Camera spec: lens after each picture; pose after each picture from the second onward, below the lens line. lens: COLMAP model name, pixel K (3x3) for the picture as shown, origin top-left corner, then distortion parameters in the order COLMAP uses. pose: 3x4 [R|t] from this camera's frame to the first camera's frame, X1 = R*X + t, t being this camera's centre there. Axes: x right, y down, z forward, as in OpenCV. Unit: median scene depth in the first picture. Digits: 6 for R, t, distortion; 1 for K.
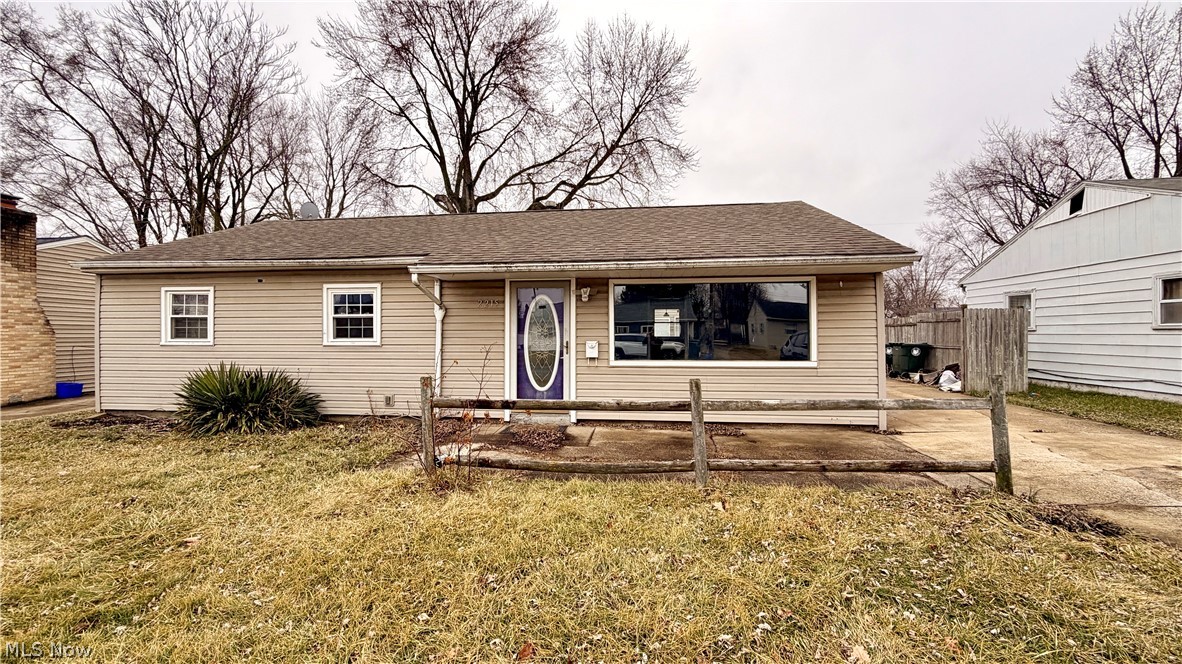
lens RADIAL K [[470.7, 0, 590.1], [0, 470.7, 330.8], [0, 0, 1]] dist [0.000103, 0.000192]
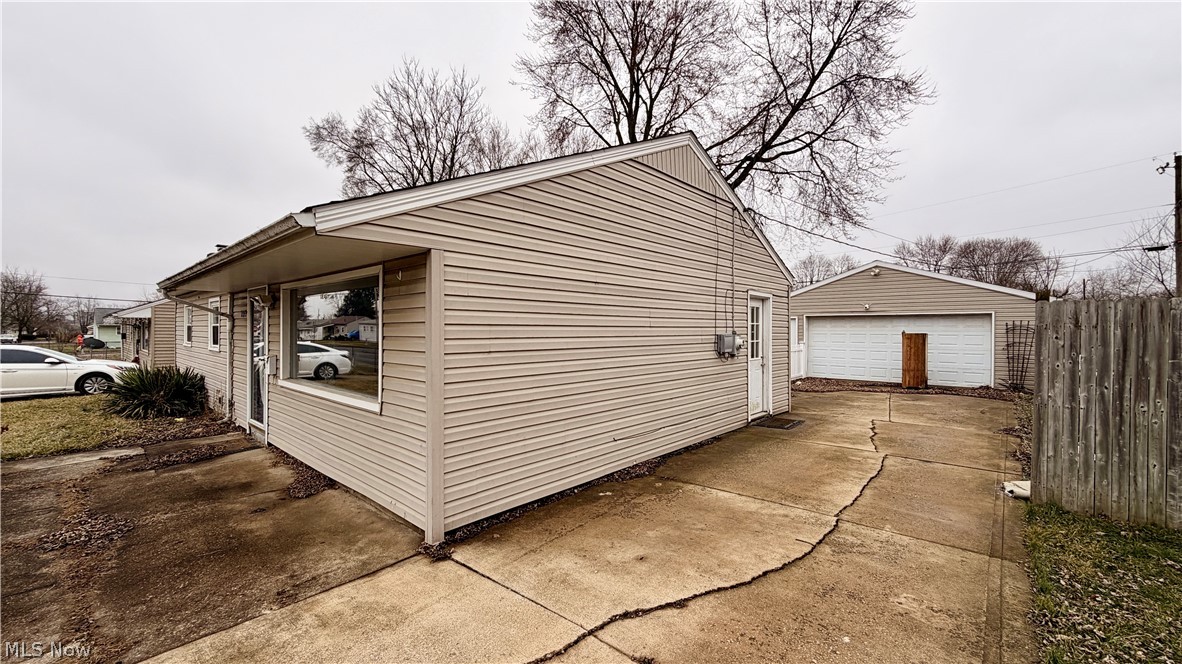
lens RADIAL K [[470.7, 0, 590.1], [0, 470.7, 330.8], [0, 0, 1]] dist [0.000103, 0.000192]
pose [[0.825390, 0.009330, -0.564485, 0.920043], [-0.002678, 0.999917, 0.012610, -0.034314], [0.564556, -0.008897, 0.825347, 0.566725]]
